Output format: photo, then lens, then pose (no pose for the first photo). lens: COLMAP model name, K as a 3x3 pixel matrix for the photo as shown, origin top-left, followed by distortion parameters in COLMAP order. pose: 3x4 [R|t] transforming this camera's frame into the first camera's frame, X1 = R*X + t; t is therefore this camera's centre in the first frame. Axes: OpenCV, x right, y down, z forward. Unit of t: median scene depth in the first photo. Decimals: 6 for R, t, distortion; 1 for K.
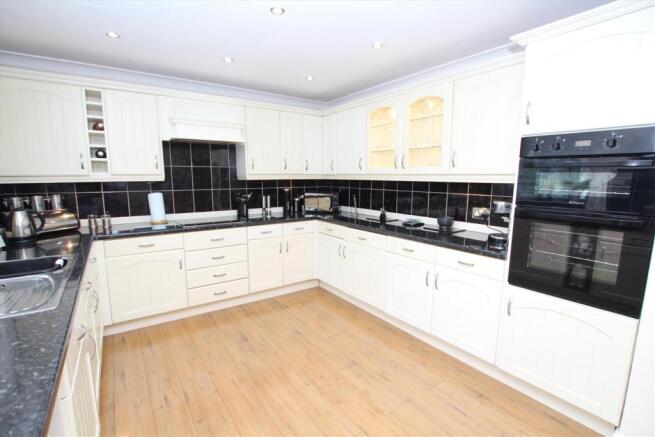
lens RADIAL K [[306.5, 0, 327.5], [0, 306.5, 218.5], [0, 0, 1]] dist [0.002696, 0.000435]
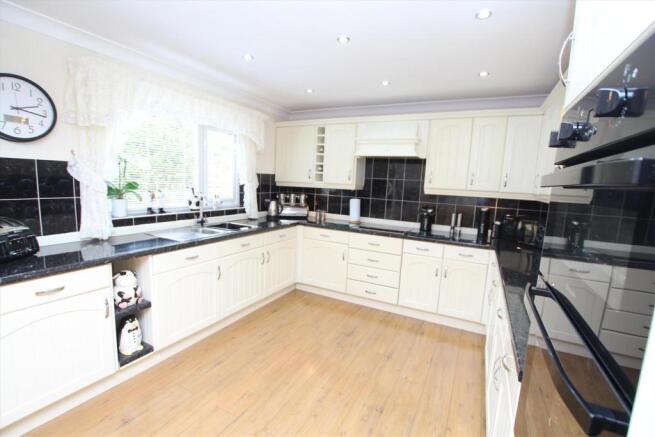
lens RADIAL K [[306.5, 0, 327.5], [0, 306.5, 218.5], [0, 0, 1]] dist [0.002696, 0.000435]
pose [[0.474498, 0.128436, -0.870836, 0.507303], [-0.171402, 0.983843, 0.051710, -0.050517], [0.863407, 0.124727, 0.488846, 0.288899]]
